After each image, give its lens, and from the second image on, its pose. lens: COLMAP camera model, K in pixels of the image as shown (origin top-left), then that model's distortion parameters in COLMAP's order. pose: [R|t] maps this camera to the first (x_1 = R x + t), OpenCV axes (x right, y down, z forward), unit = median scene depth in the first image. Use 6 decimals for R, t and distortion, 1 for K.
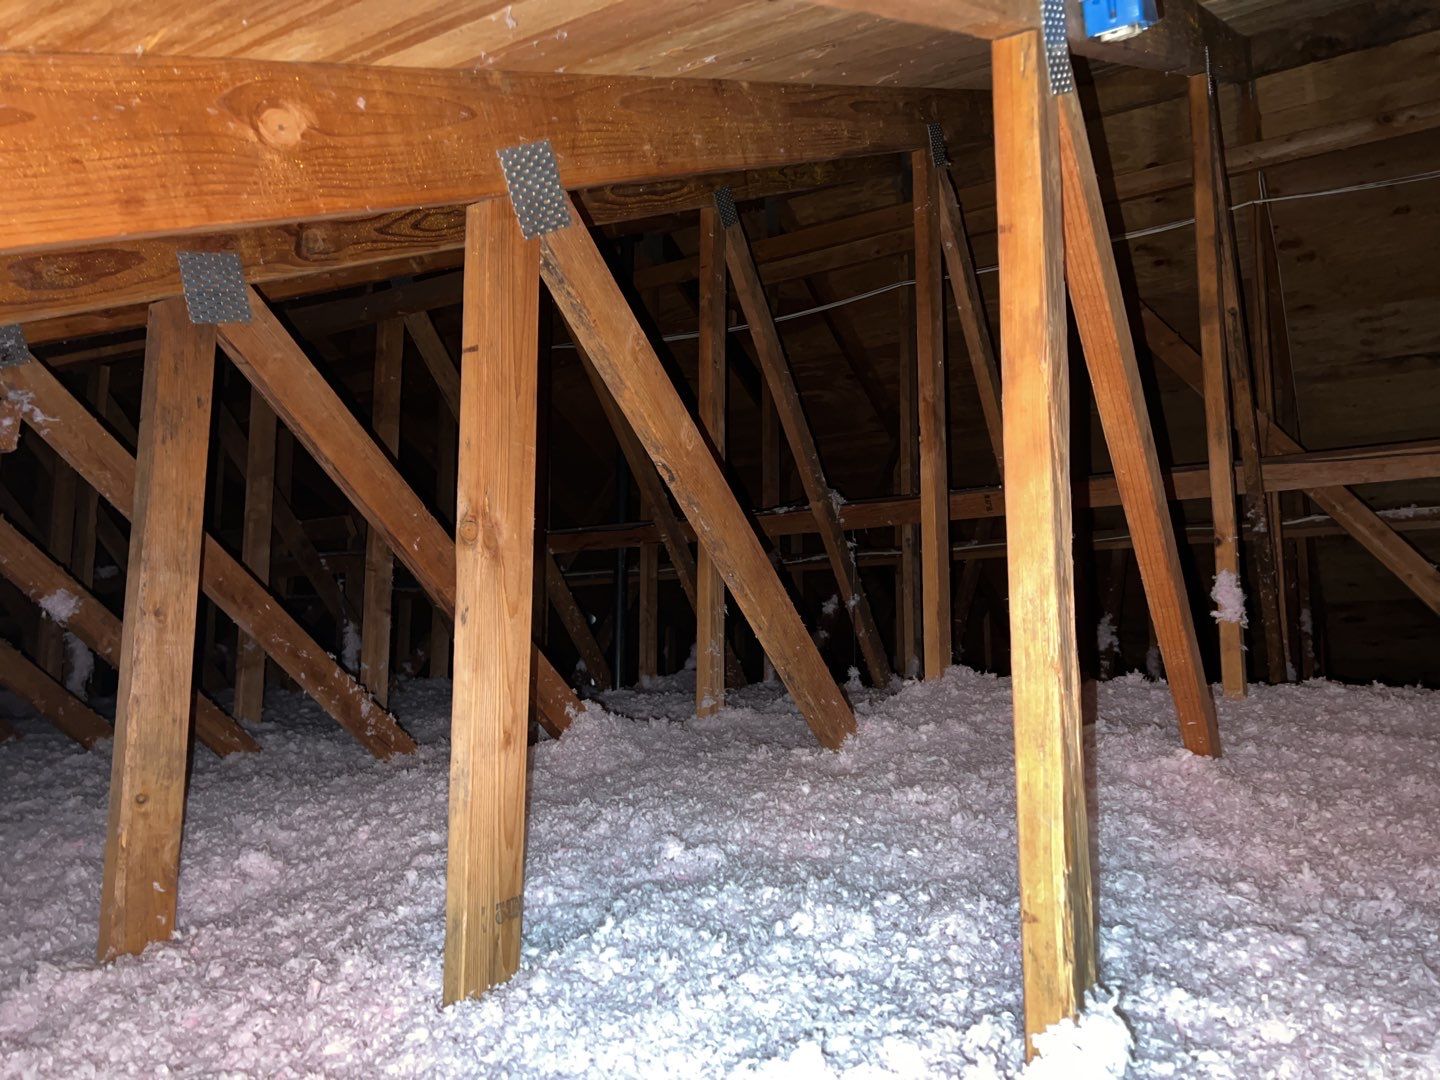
lens RADIAL K [[1058.8, 0, 718.6], [0, 1058.8, 565.8], [0, 0, 1]] dist [0.007891, -0.014553]
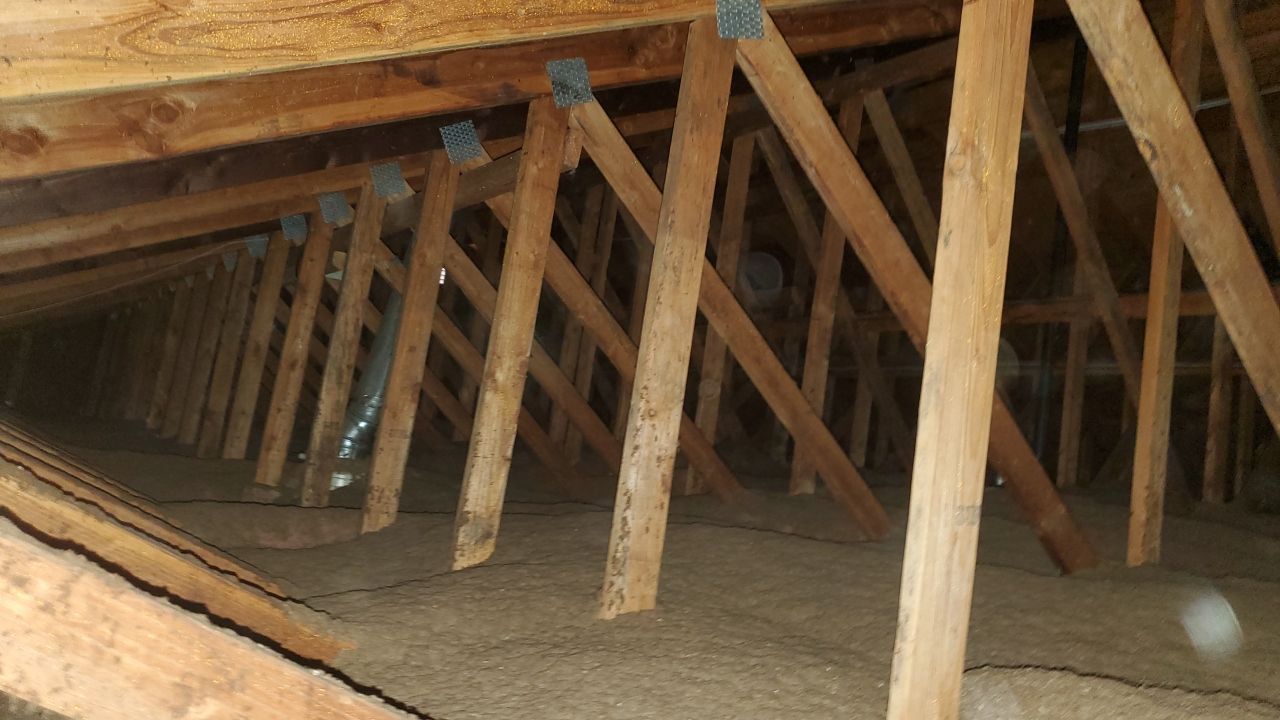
lens RADIAL K [[974.0, 0, 642.3], [0, 974.0, 350.6], [0, 0, 1]] dist [0.013721, -0.012588]
pose [[0.887130, 0.073711, -0.455595, -0.042081], [-0.088835, 0.995976, -0.011840, 0.162315], [0.452889, 0.050976, 0.890108, -0.020563]]
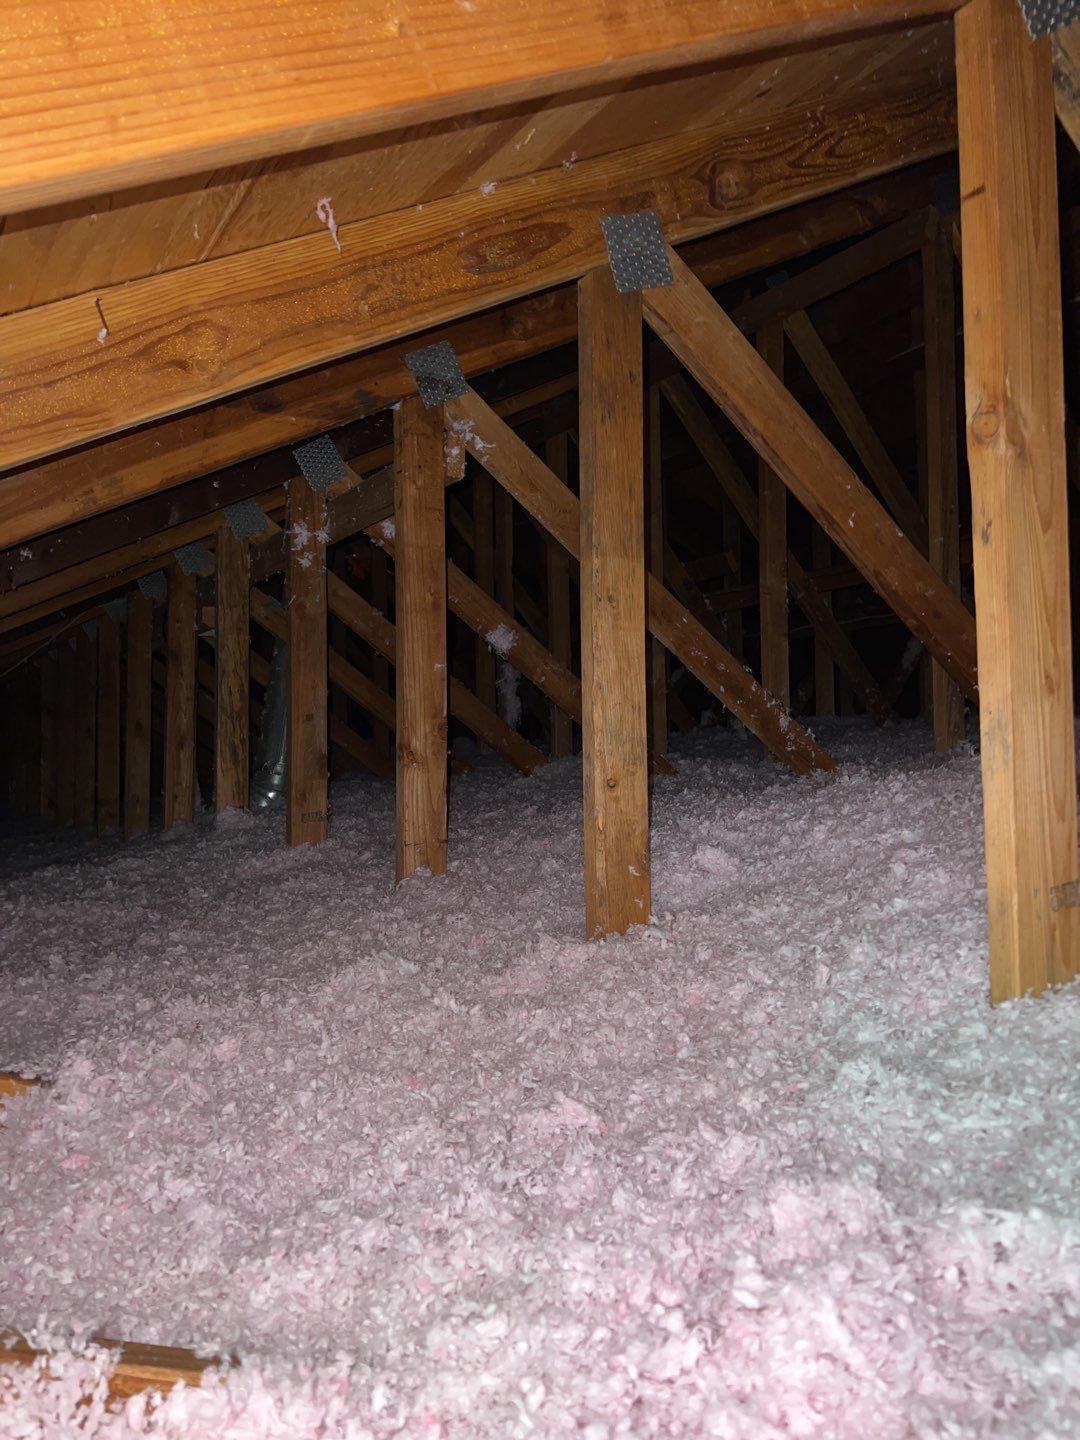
lens RADIAL K [[1058.8, 0, 542.2], [0, 1058.8, 722.1], [0, 0, 1]] dist [0.007891, -0.014553]
pose [[0.879582, -0.032611, -0.474628, -0.128864], [0.076757, 0.994305, 0.073930, 0.084170], [0.469514, -0.101458, 0.877076, 0.103473]]
